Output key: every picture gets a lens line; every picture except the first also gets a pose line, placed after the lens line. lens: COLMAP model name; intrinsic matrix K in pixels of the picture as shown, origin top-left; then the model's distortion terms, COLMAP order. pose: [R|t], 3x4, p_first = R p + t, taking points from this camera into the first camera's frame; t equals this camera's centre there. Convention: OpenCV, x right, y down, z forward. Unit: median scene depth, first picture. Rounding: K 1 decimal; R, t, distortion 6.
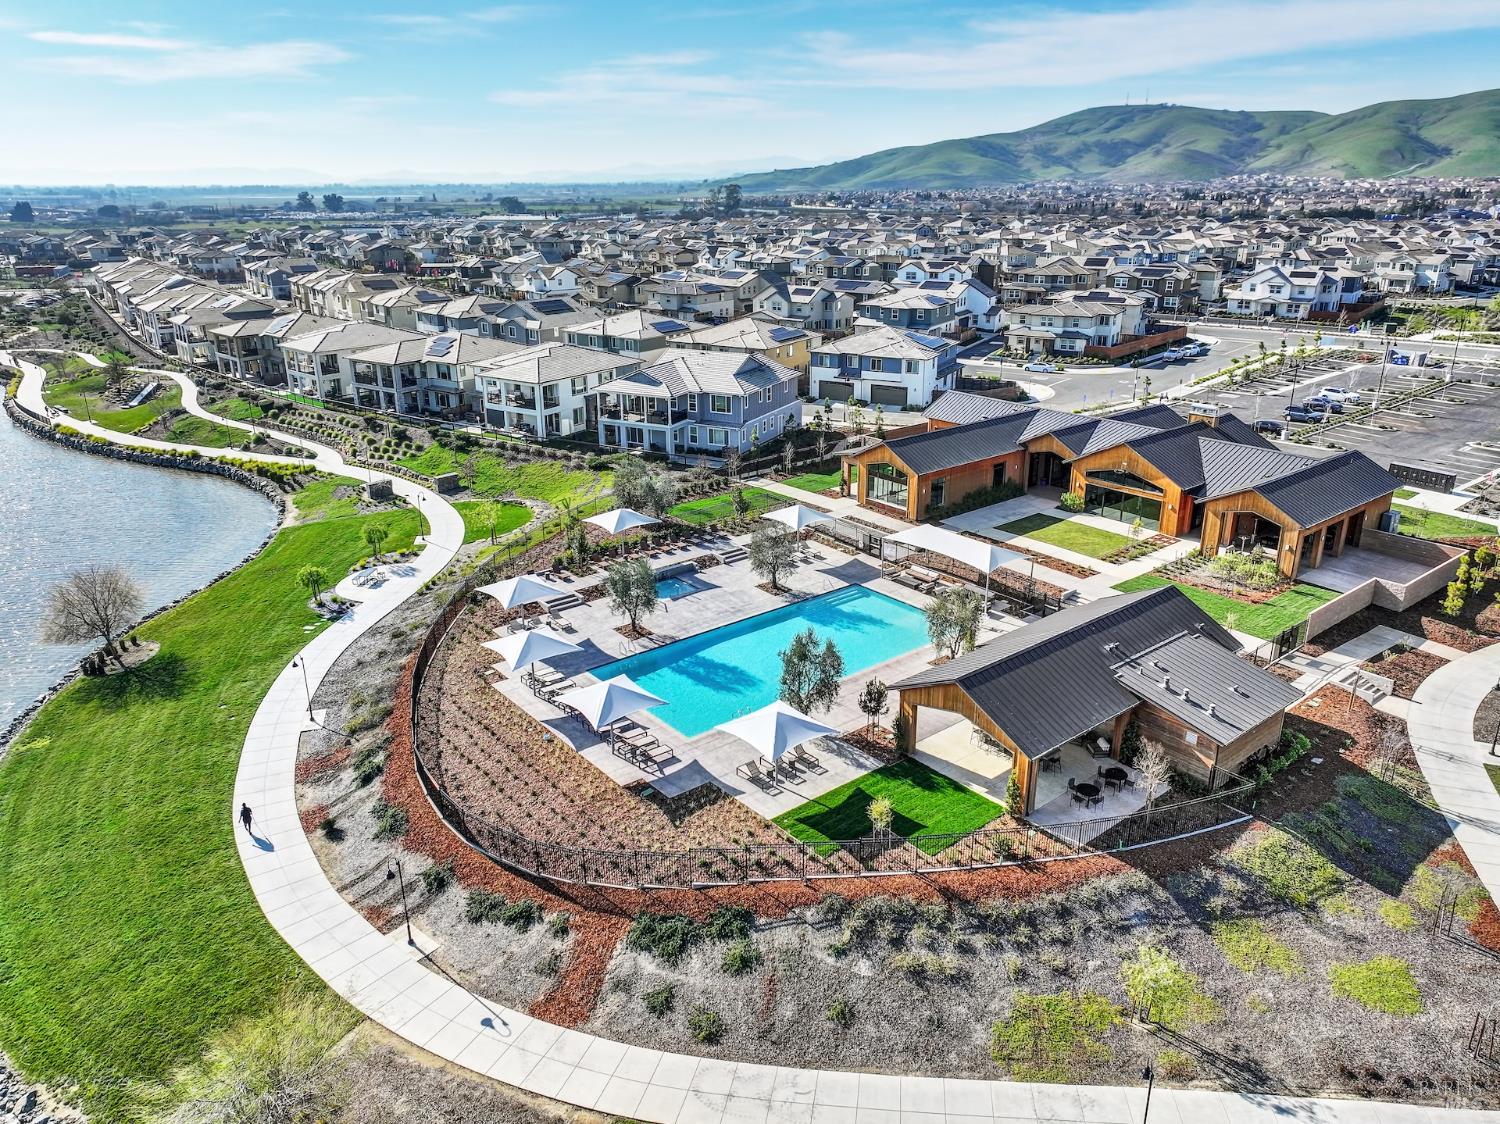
lens RADIAL K [[1060.9, 0, 752.8], [0, 1060.9, 540.4], [0, 0, 1]] dist [0.004129, 0.026588]
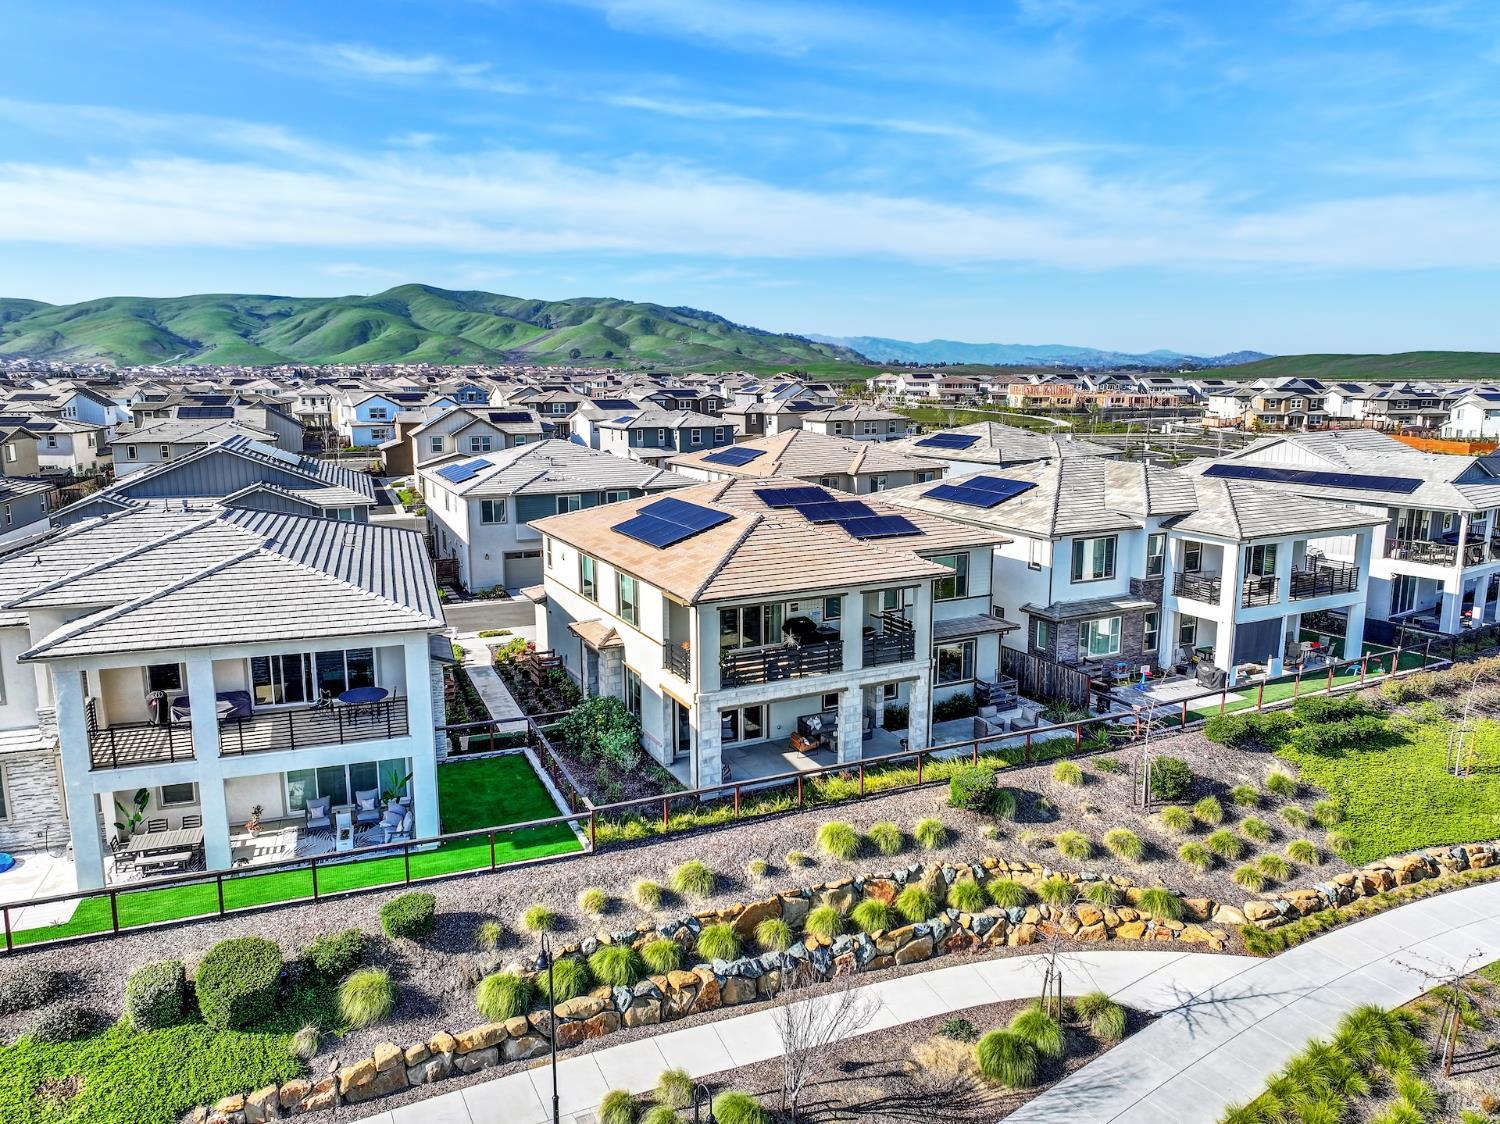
lens RADIAL K [[1049.5, 0, 744.8], [0, 1049.5, 557.0], [0, 0, 1]] dist [-0.004199, 0.023413]
pose [[0.465873, -0.147548, 0.872463, -0.408031], [0.281801, 0.959400, 0.011775, -0.126548], [-0.838779, 0.240375, 0.488538, 0.609590]]
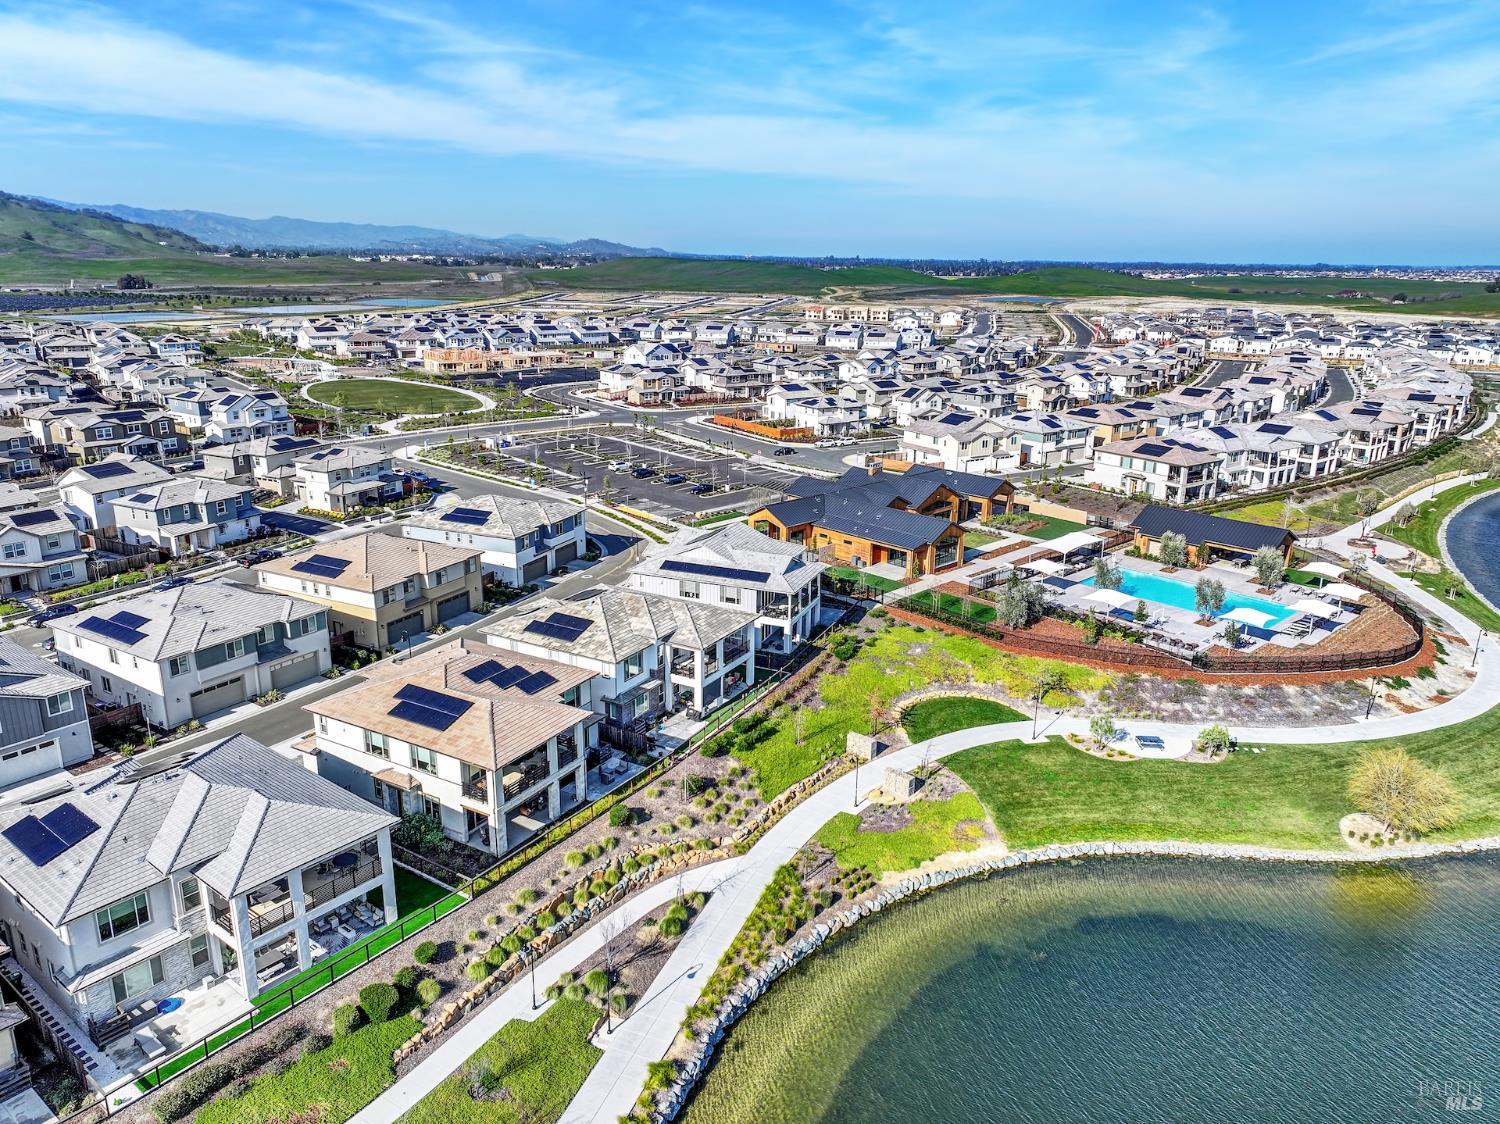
lens RADIAL K [[1057.0, 0, 743.1], [0, 1057.0, 589.0], [0, 0, 1]] dist [0.009811, 0.011661]
pose [[-0.089099, -0.295686, 0.951121, -0.587752], [0.310204, 0.899188, 0.308600, -0.255483], [-0.946486, 0.322537, 0.011607, 0.599289]]
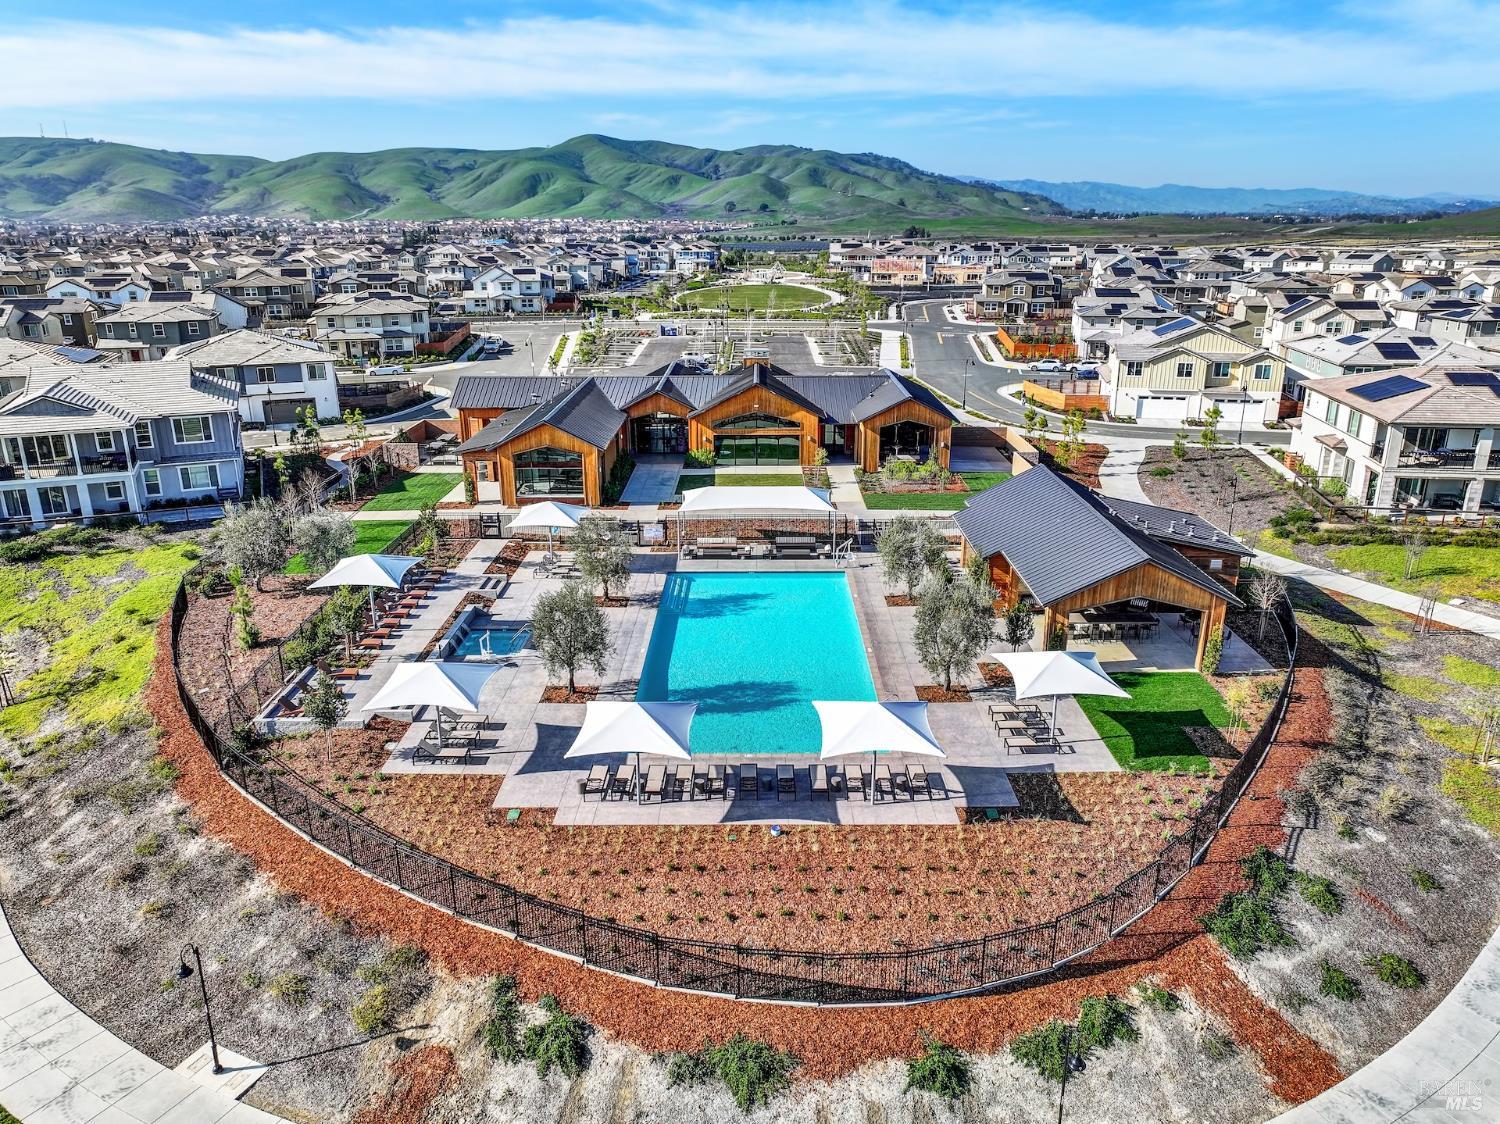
lens RADIAL K [[1054.2, 0, 755.7], [0, 1054.2, 552.8], [0, 0, 1]] dist [0.004973, 0.011589]
pose [[0.628779, -0.228947, 0.743115, -0.188524], [0.248812, 0.964666, 0.086675, -0.011284], [-0.736701, 0.130397, 0.663527, 0.163321]]
